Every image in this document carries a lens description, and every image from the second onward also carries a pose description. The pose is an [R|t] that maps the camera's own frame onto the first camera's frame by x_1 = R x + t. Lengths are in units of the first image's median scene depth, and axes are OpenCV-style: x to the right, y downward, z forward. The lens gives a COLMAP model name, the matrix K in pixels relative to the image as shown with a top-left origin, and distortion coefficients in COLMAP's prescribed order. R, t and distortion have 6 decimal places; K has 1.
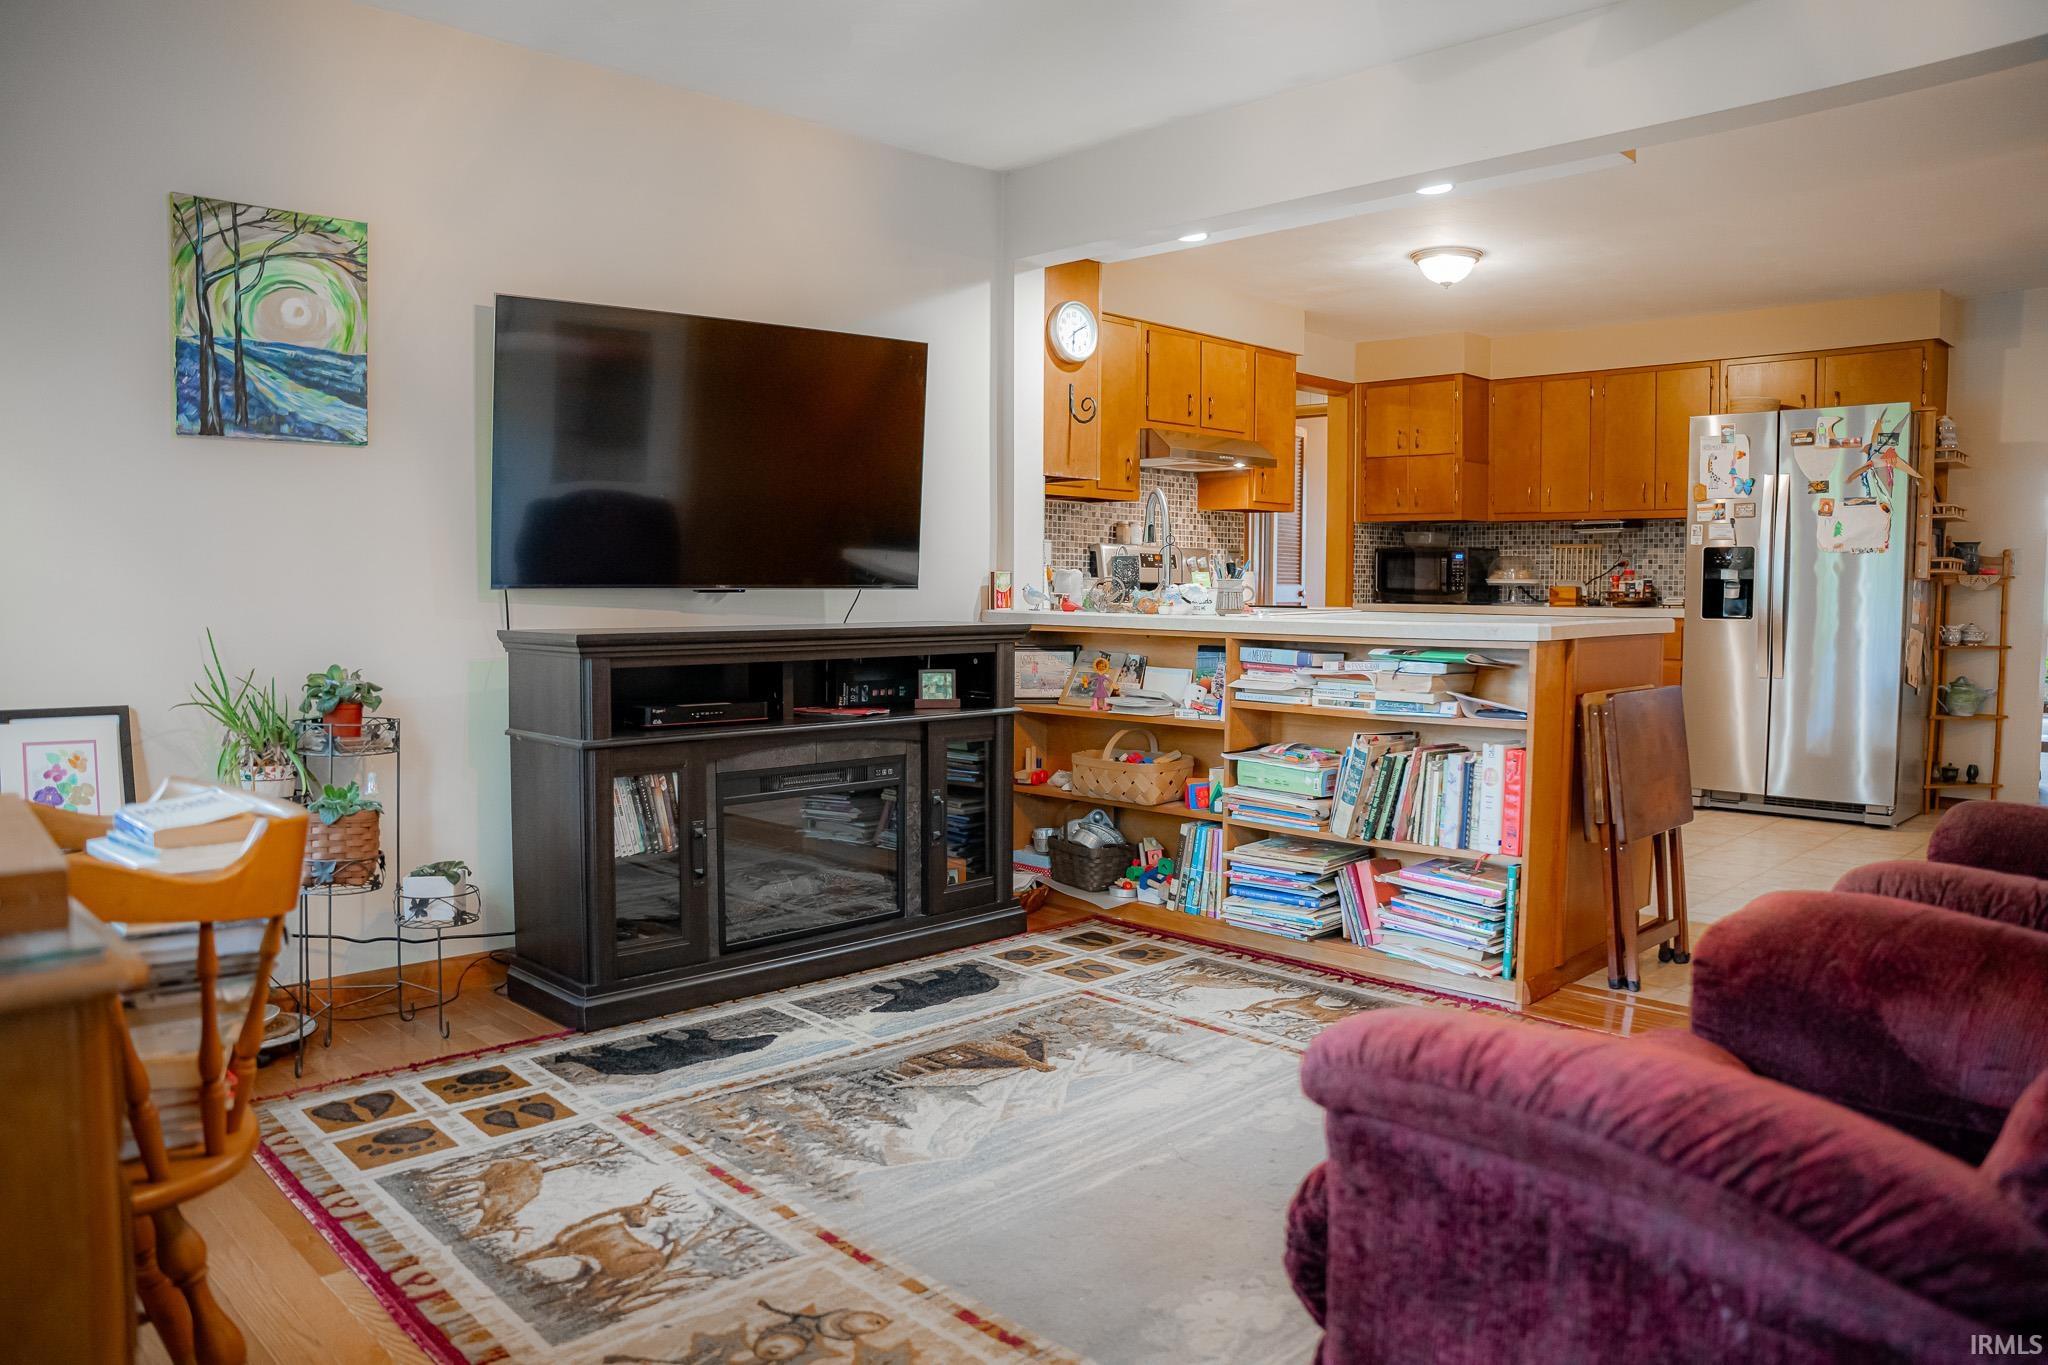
lens RADIAL K [[1406.4, 0, 1035.2], [0, 1406.4, 674.1], [0, 0, 1]] dist [-0.156549, 0.106426]
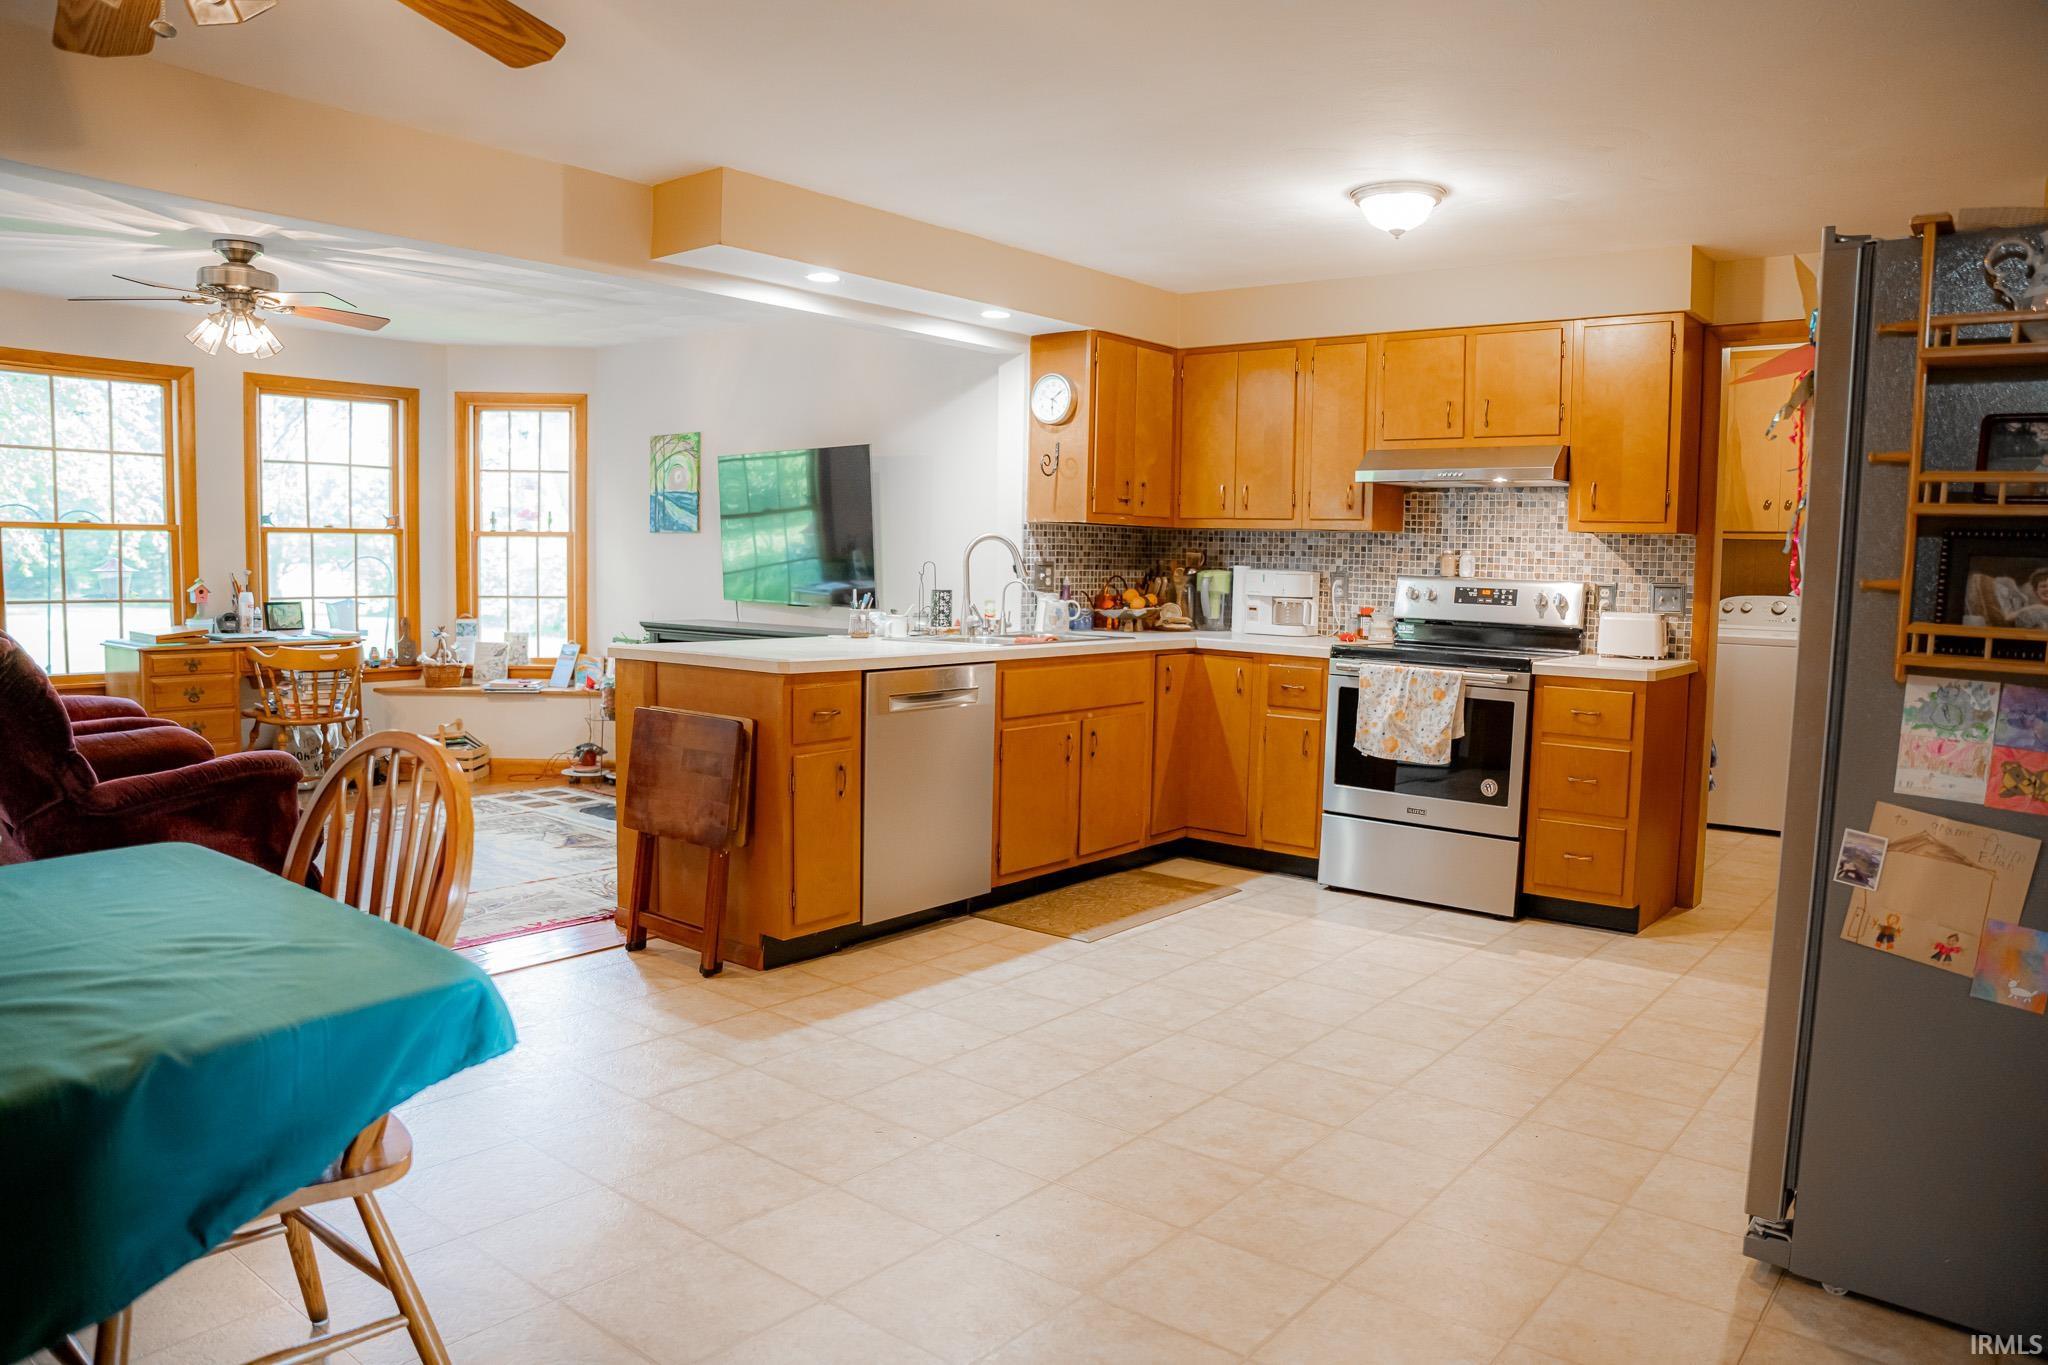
lens RADIAL K [[1406.4, 0, 1023.8], [0, 1406.4, 673.8], [0, 0, 1]] dist [-0.156549, 0.106426]
pose [[0.107854, 0.078988, -0.991024, 0.944610], [-0.081612, 0.994178, 0.070358, -0.073769], [0.990811, 0.073291, 0.113672, 0.664121]]
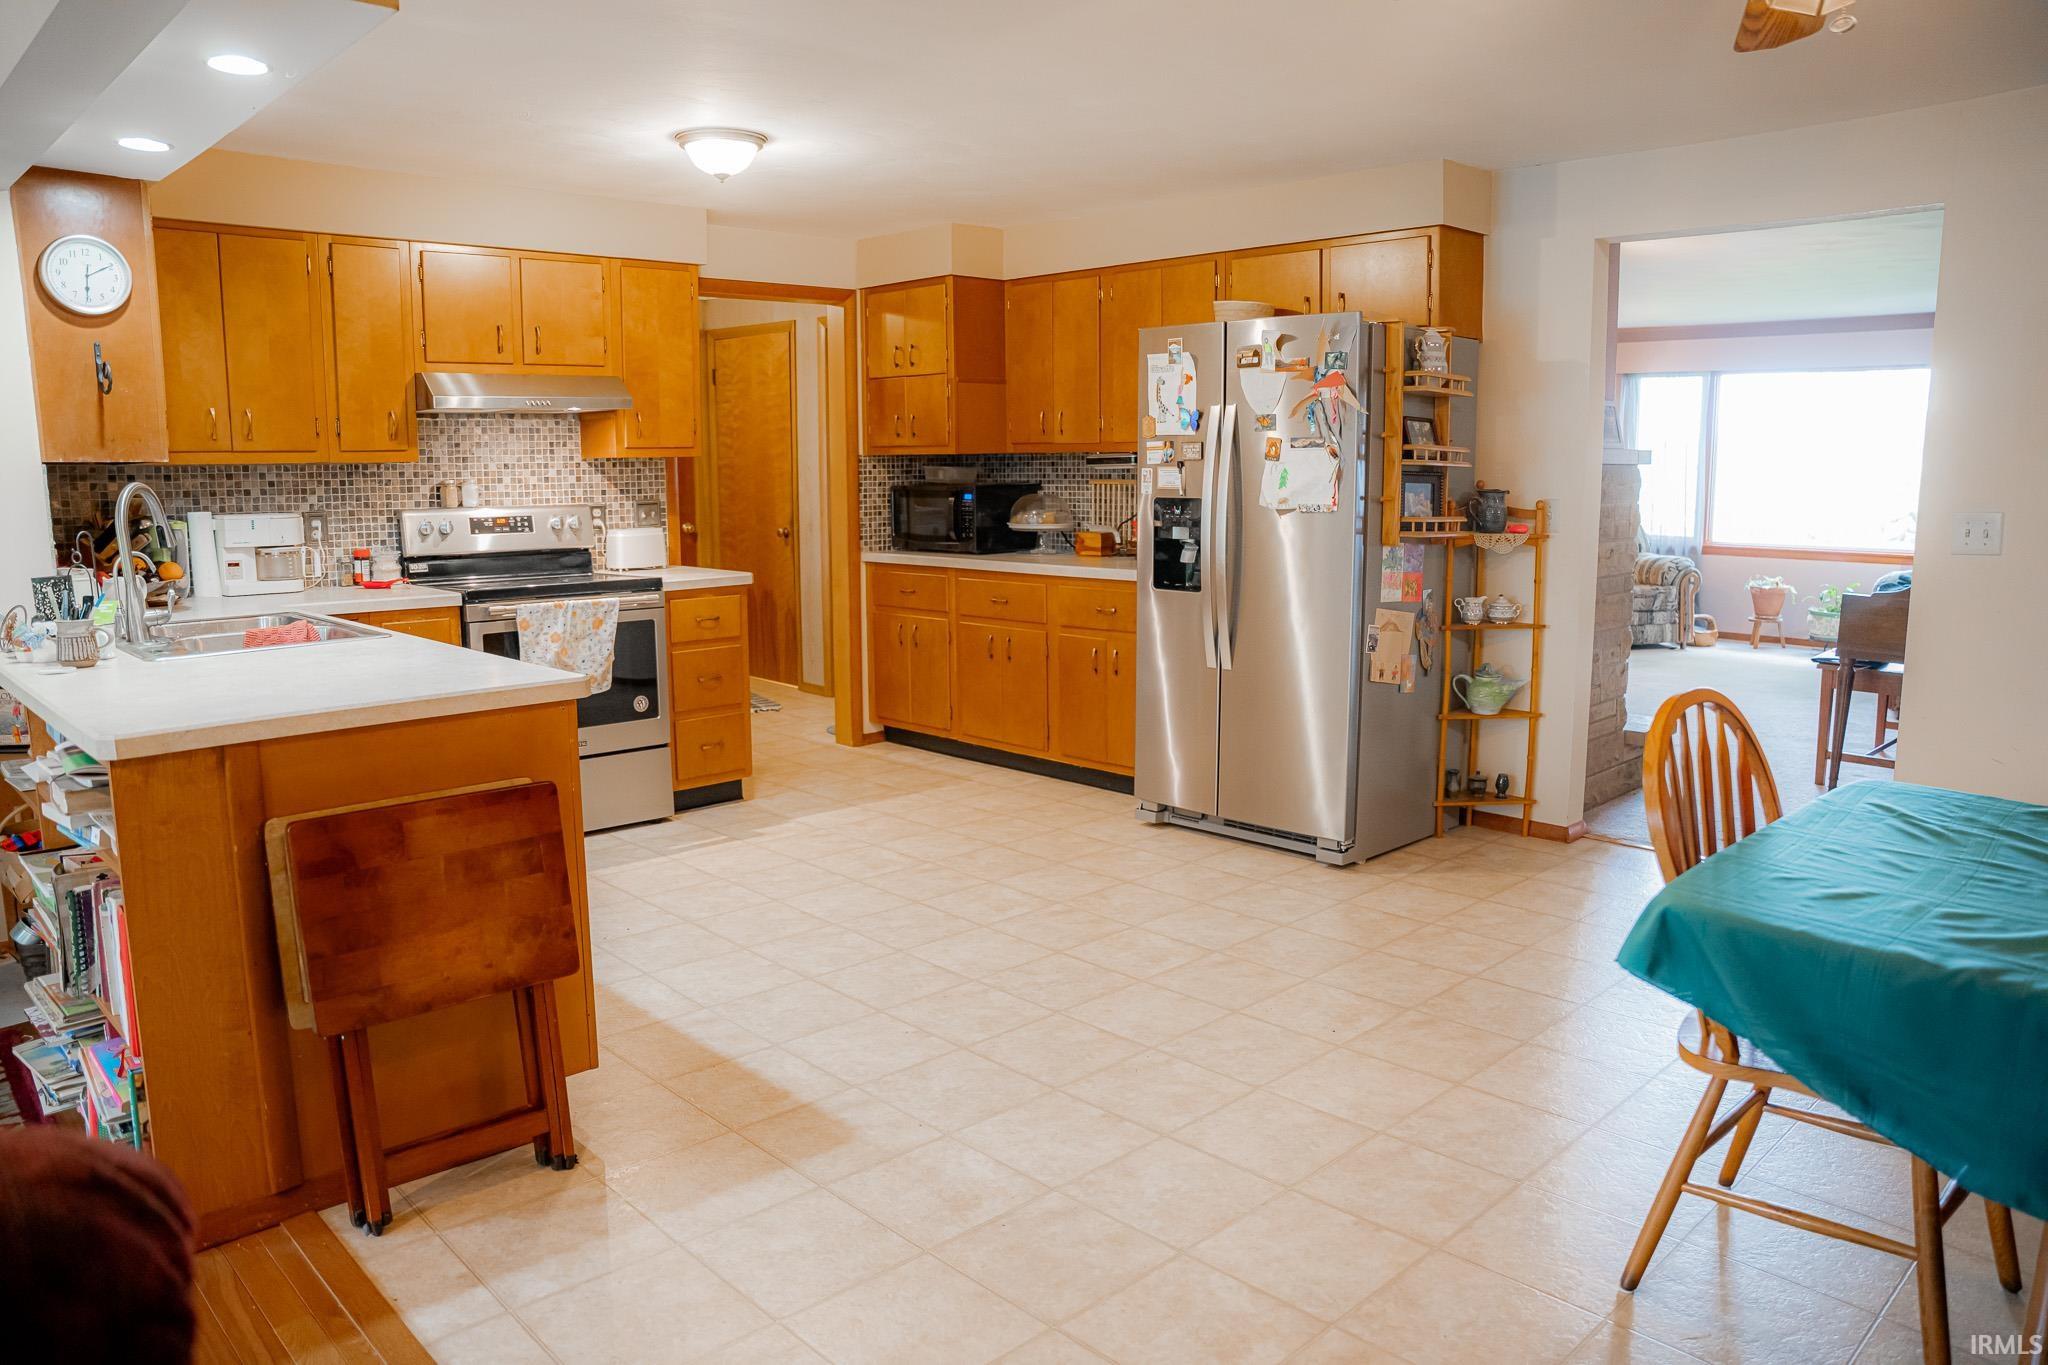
lens RADIAL K [[1406.4, 0, 1025.6], [0, 1406.4, 680.1], [0, 0, 1]] dist [-0.156549, 0.106426]
pose [[0.999653, -0.006412, -0.025567, 0.444784], [0.008717, 0.995806, 0.091075, -0.063683], [0.024876, -0.091266, 0.995516, 0.189472]]
